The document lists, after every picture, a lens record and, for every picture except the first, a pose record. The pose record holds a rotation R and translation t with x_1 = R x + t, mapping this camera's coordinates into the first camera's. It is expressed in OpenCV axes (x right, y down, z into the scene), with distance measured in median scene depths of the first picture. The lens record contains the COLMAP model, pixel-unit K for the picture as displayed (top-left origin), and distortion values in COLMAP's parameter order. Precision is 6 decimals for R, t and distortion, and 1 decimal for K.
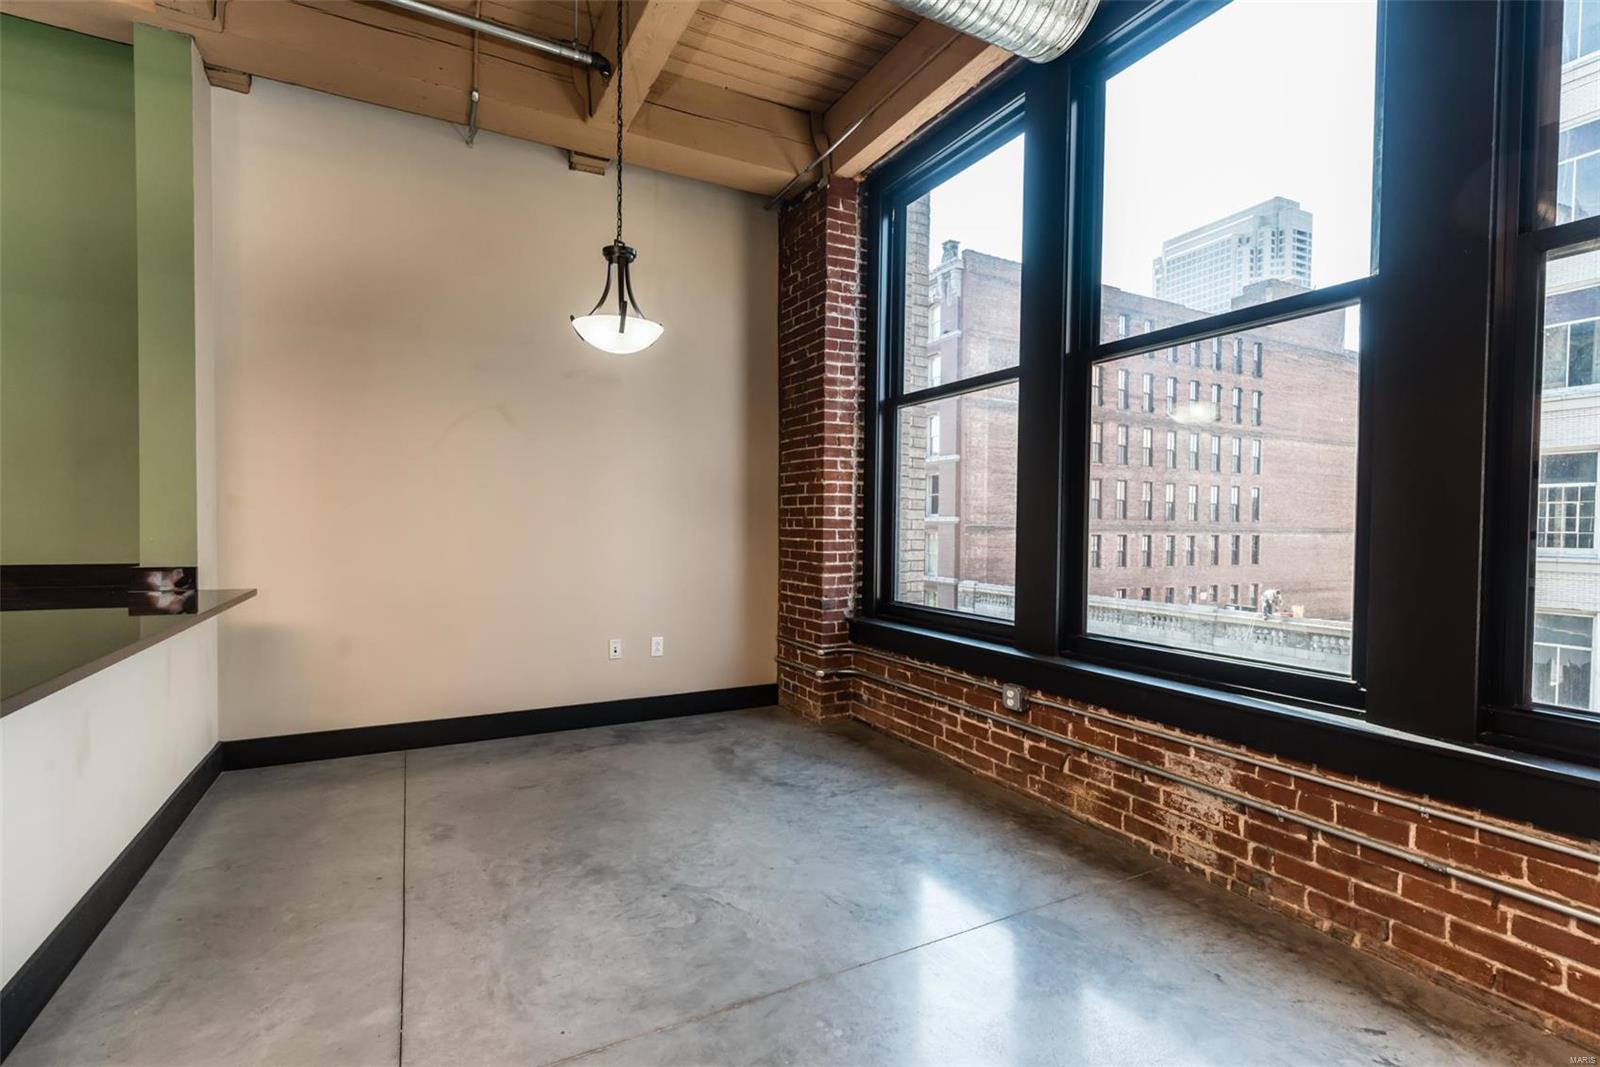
lens RADIAL K [[730.7, 0, 797.7], [0, 730.7, 541.3], [0, 0, 1]] dist [0.003824, -0.000525]
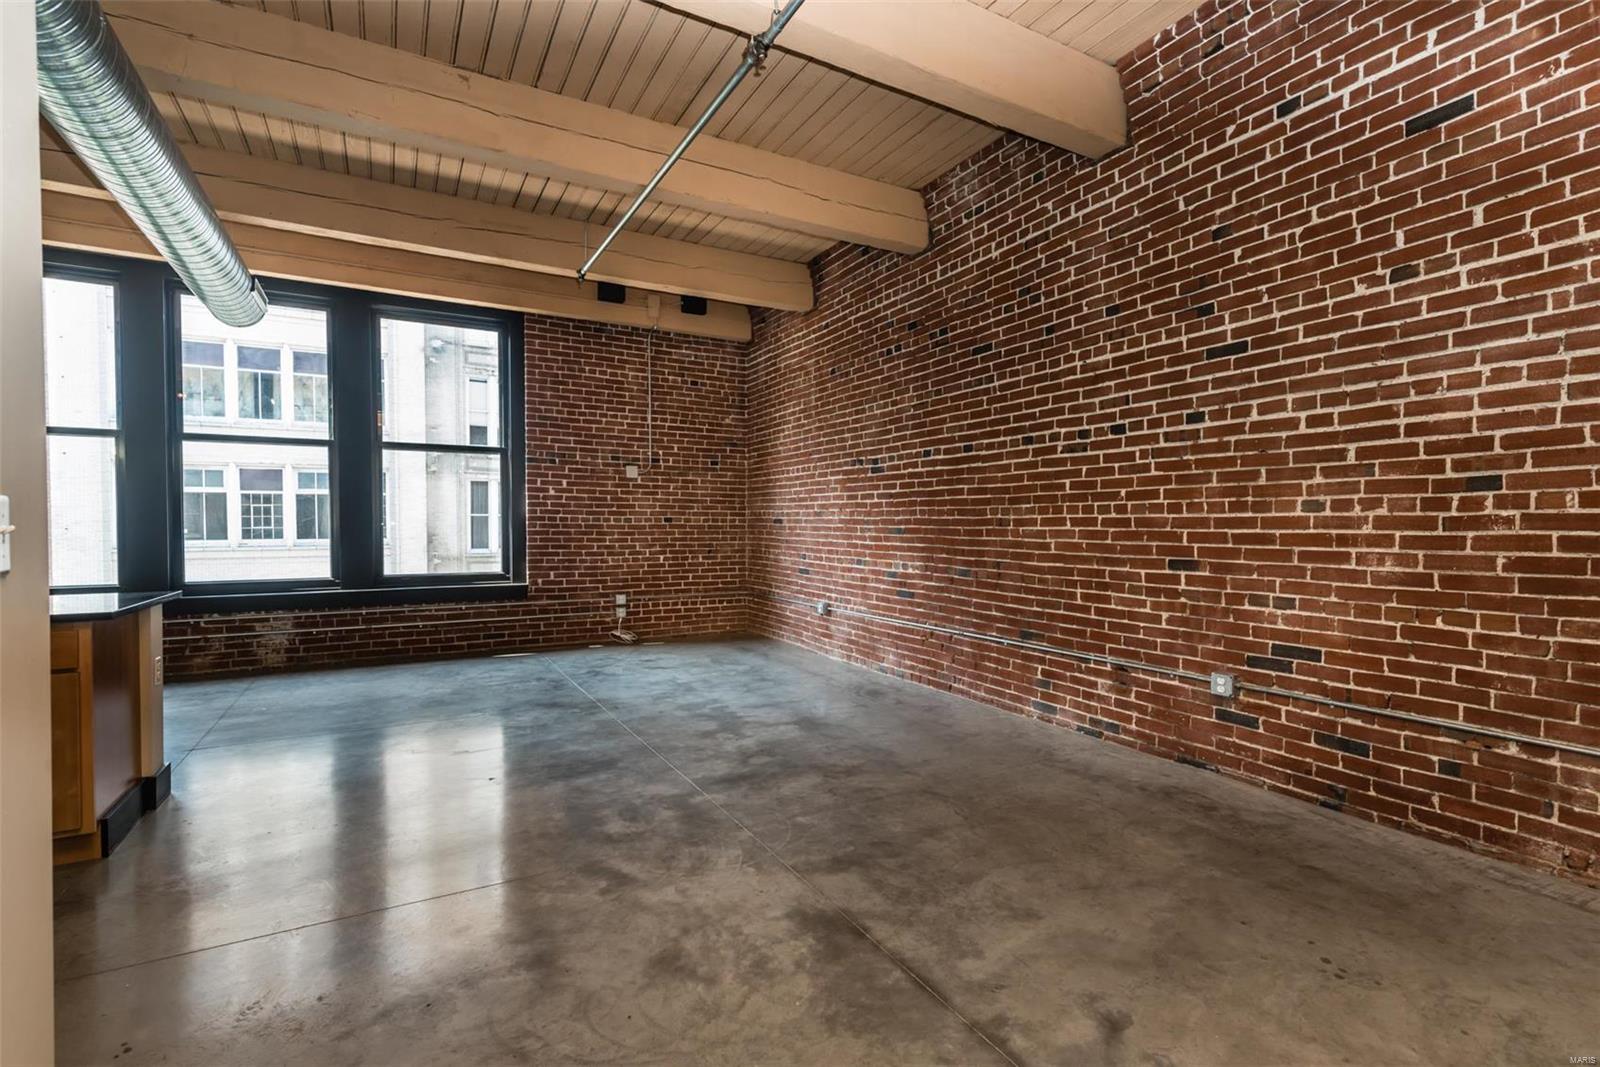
lens RADIAL K [[730.7, 0, 800.7], [0, 730.7, 540.6], [0, 0, 1]] dist [0.003824, -0.000525]
pose [[-0.019444, -0.029929, 0.999363, -1.199962], [0.026063, 0.999197, 0.030431, 0.000620], [-0.999471, 0.026638, -0.018649, -0.441636]]
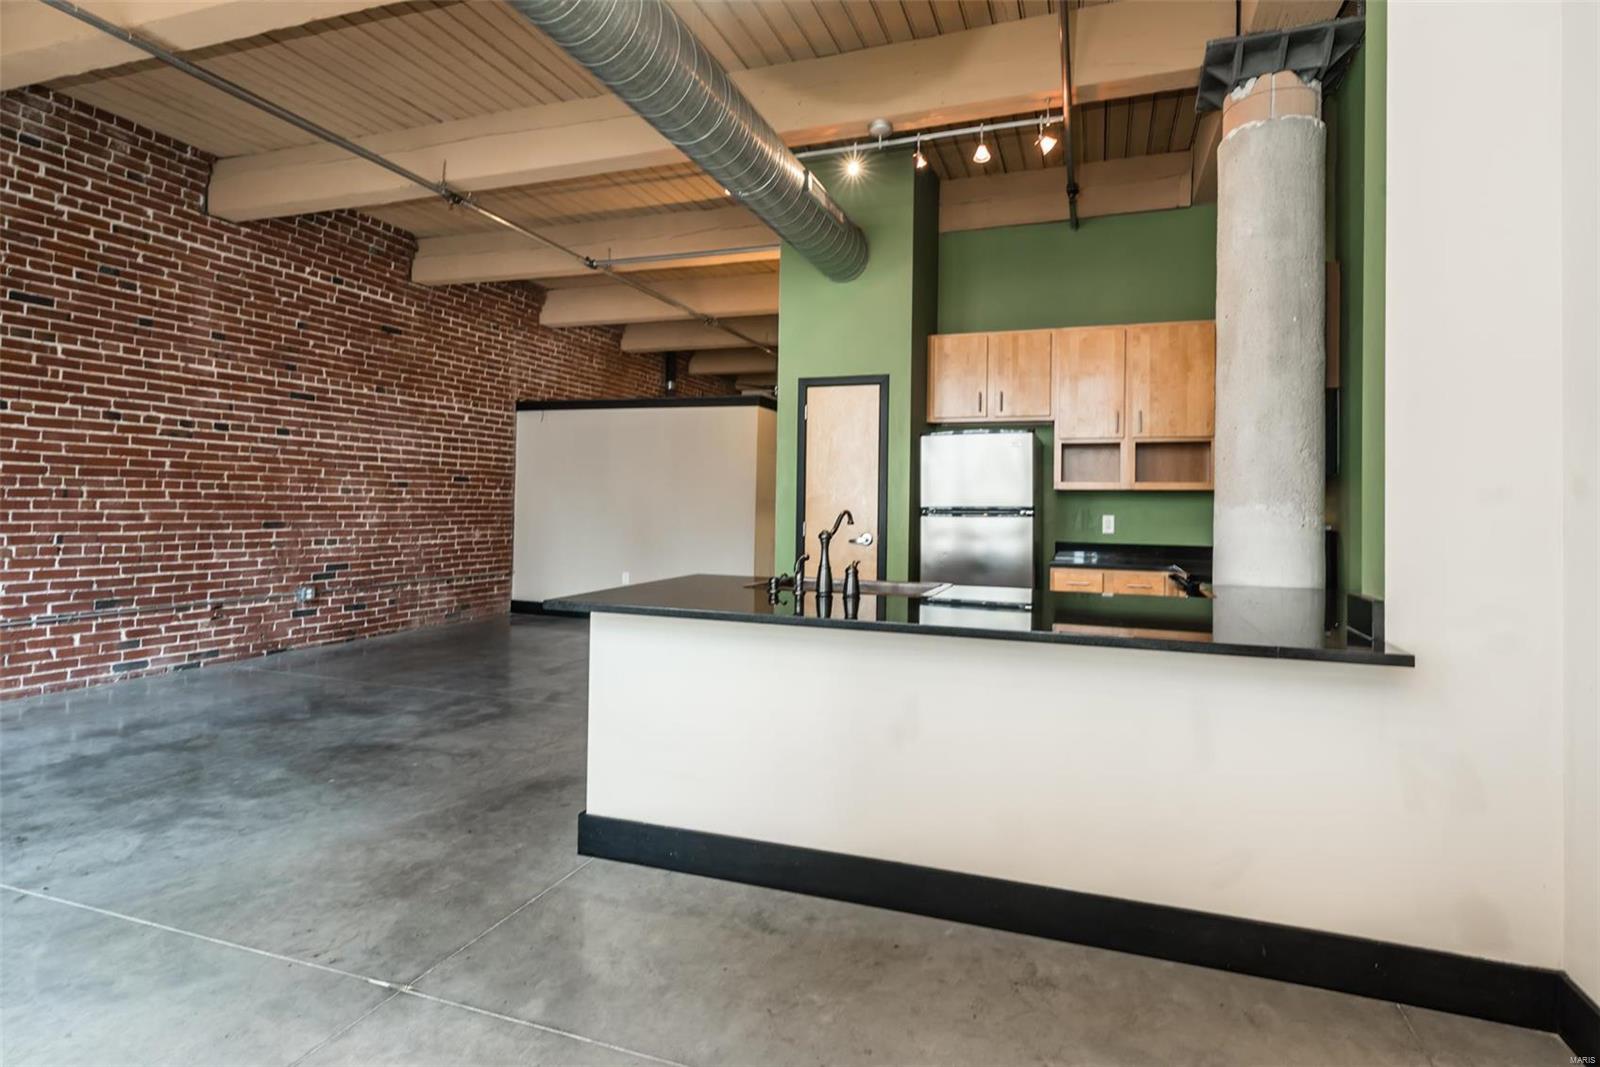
lens RADIAL K [[784.1, 0, 852.4], [0, 784.1, 487.1], [0, 0, 1]] dist [0.001720, 0.001727]
pose [[-0.719510, -0.037641, -0.693461, -0.054544], [-0.039006, 0.999144, -0.013763, -0.024522], [0.693385, 0.017147, -0.720363, 0.919681]]
